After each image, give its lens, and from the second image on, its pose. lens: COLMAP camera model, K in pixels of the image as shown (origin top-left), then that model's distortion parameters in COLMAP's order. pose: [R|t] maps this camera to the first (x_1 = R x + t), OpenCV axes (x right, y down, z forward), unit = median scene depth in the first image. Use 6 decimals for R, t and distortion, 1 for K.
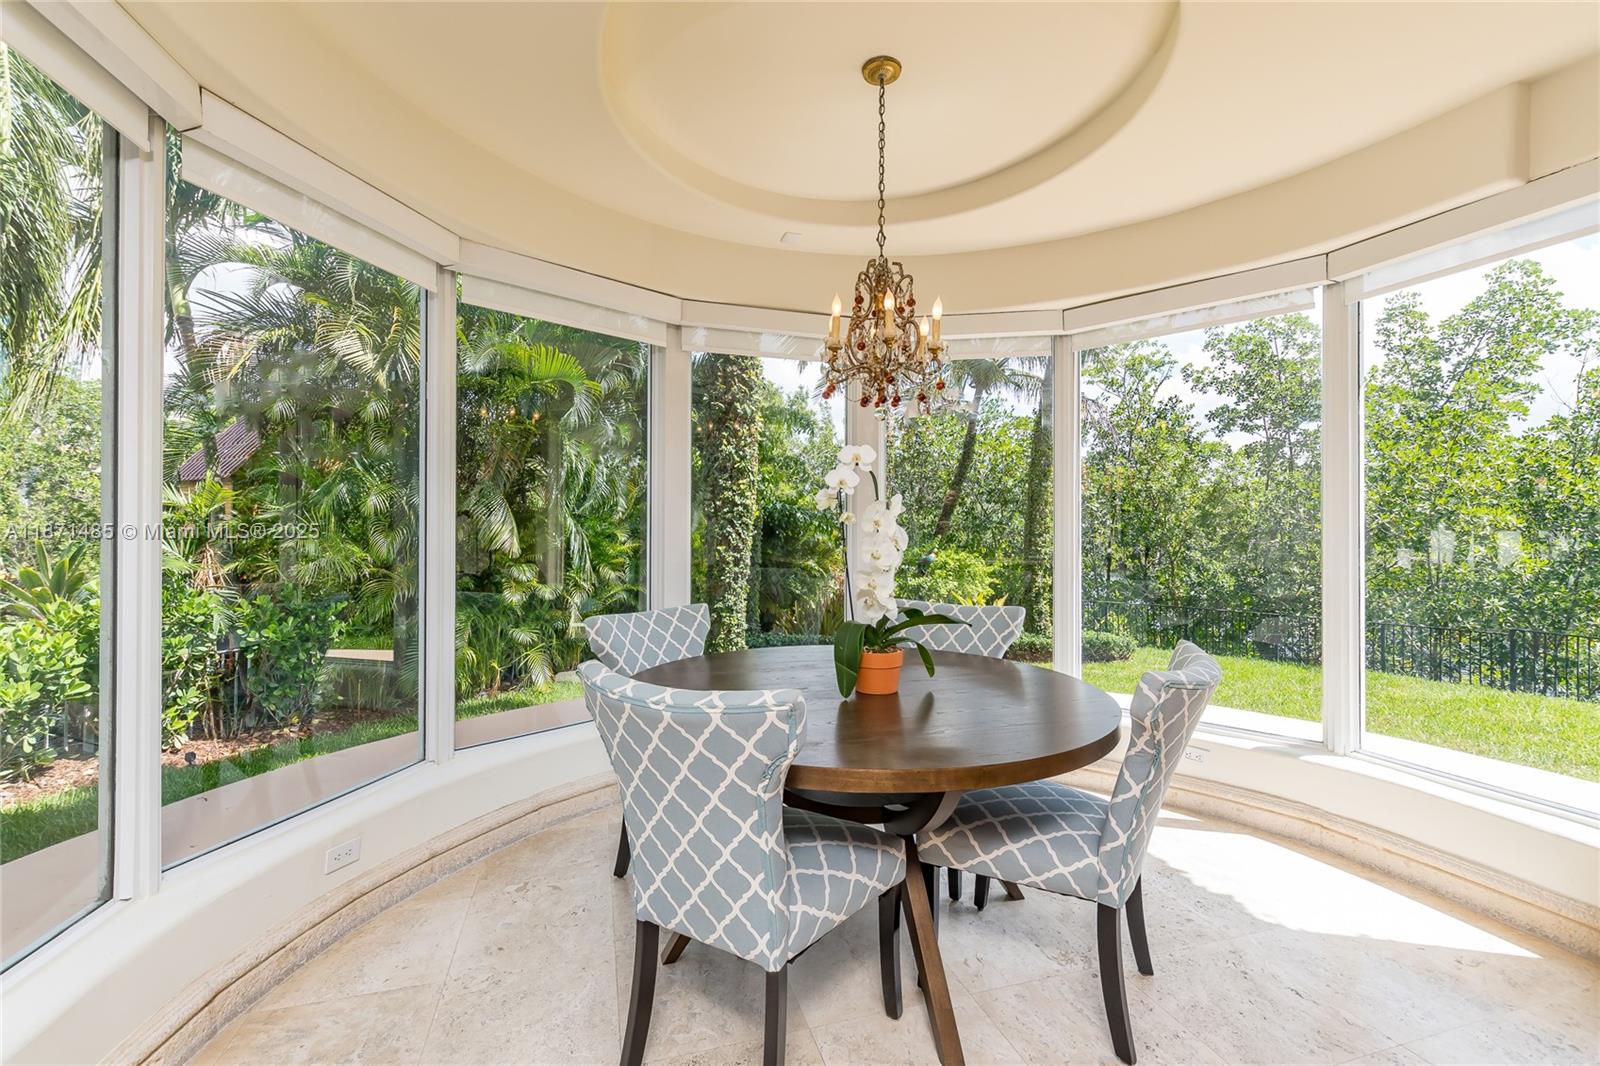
lens RADIAL K [[698.9, 0, 800.0], [0, 698.9, 533.0], [0, 0, 1]] dist [-0.003167, -0.000431]
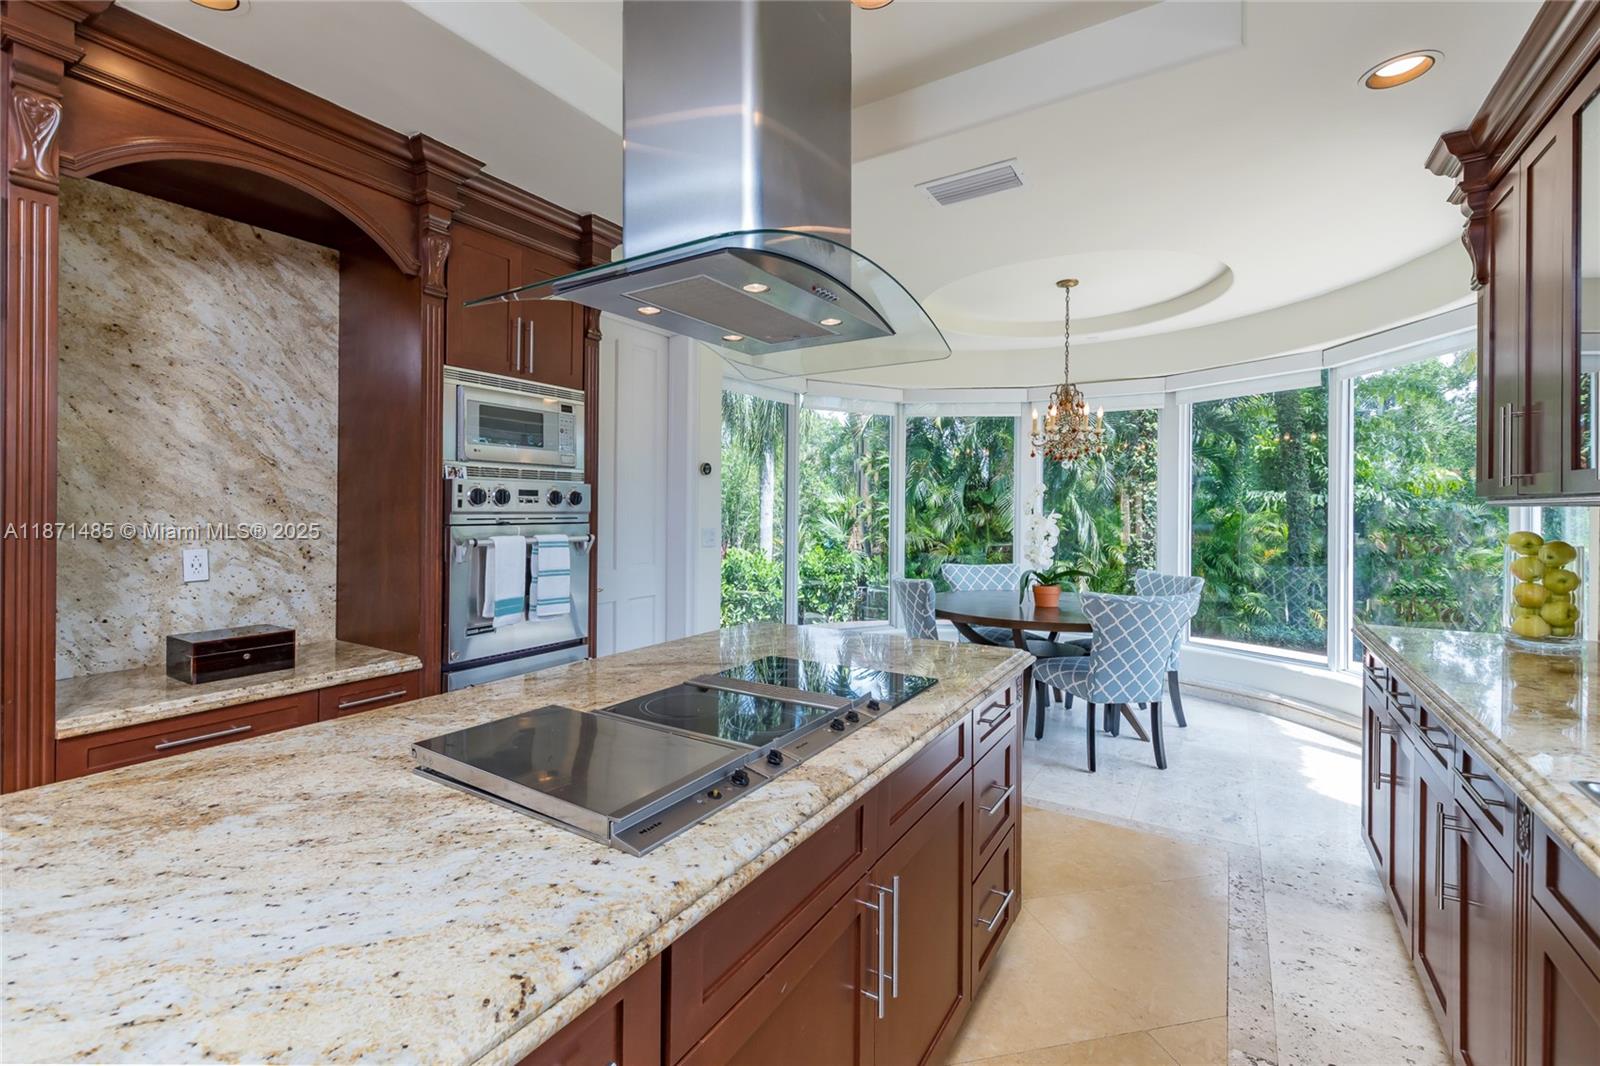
lens RADIAL K [[700.6, 0, 766.0], [0, 700.6, 513.9], [0, 0, 1]] dist [-0.001040, -0.000148]
pose [[0.632806, 0.003719, -0.774301, 0.462938], [-0.004052, 0.999991, 0.001491, -0.017264], [0.774300, 0.002193, 0.632815, -0.357480]]
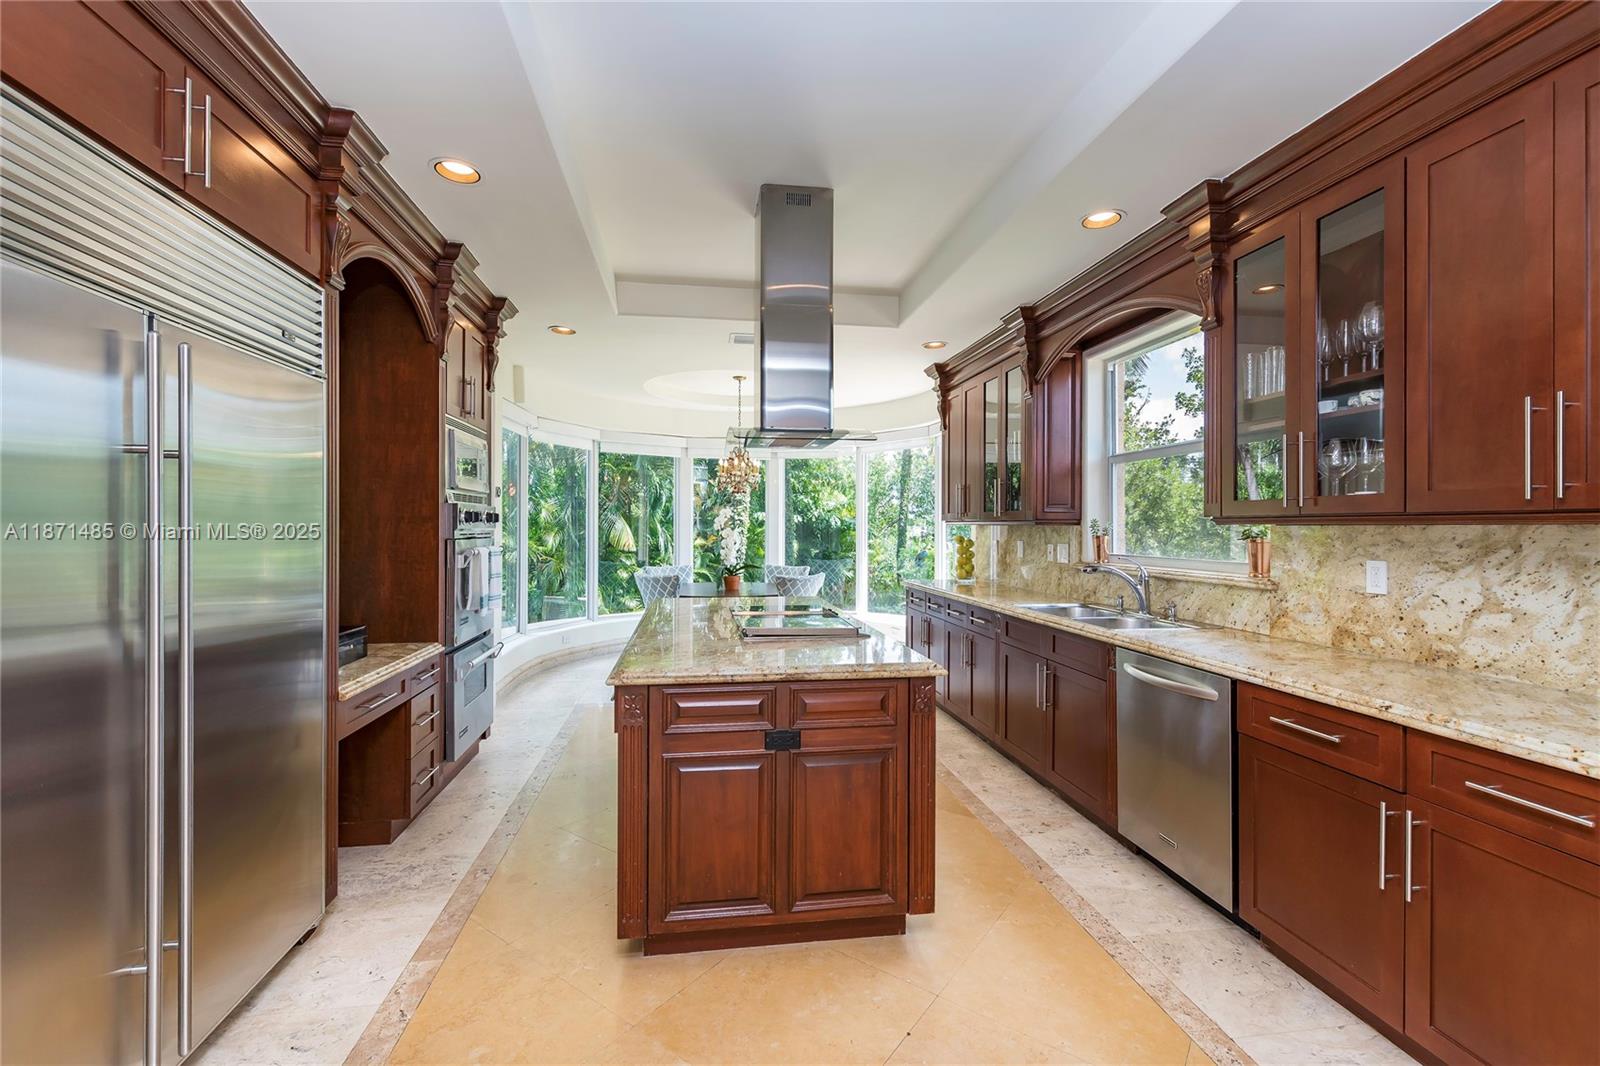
lens RADIAL K [[698.9, 0, 800.0], [0, 698.9, 533.0], [0, 0, 1]] dist [-0.003167, -0.000431]
pose [[0.989071, 0.001167, -0.147436, 0.344330], [-0.000228, 0.999980, 0.006389, -0.017641], [0.147441, -0.006285, 0.989051, -0.791092]]
